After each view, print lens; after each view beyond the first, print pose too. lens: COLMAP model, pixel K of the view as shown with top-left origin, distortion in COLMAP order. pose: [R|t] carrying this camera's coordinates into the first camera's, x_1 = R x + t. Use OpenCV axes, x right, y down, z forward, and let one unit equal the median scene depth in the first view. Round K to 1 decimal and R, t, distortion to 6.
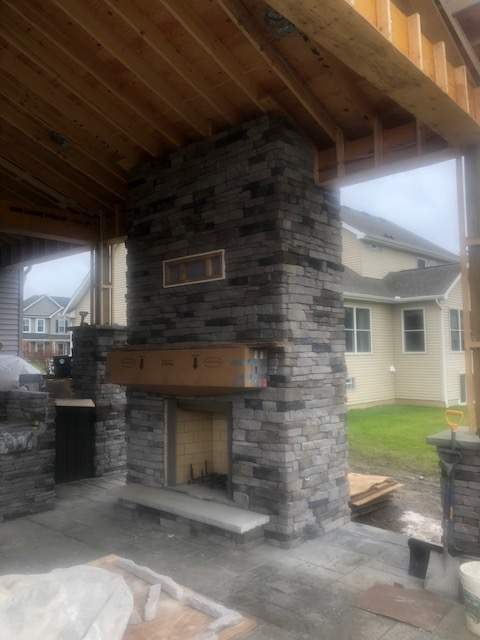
lens RADIAL K [[513.5, 0, 247.4], [0, 513.5, 319.1], [0, 0, 1]] dist [0.052919, -0.056975]
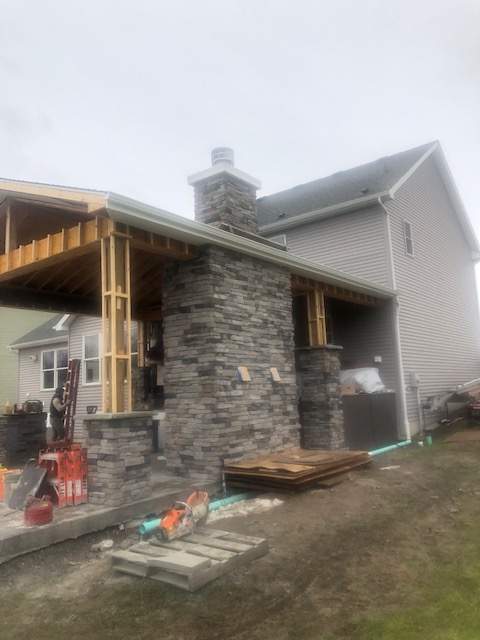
lens RADIAL K [[513.5, 0, 247.4], [0, 513.5, 319.1], [0, 0, 1]] dist [0.052919, -0.056975]
pose [[0.083210, -0.129958, -0.988022, 1.752692], [0.105469, 0.987040, -0.120946, 0.139440], [0.990935, -0.094141, 0.095838, 1.038678]]
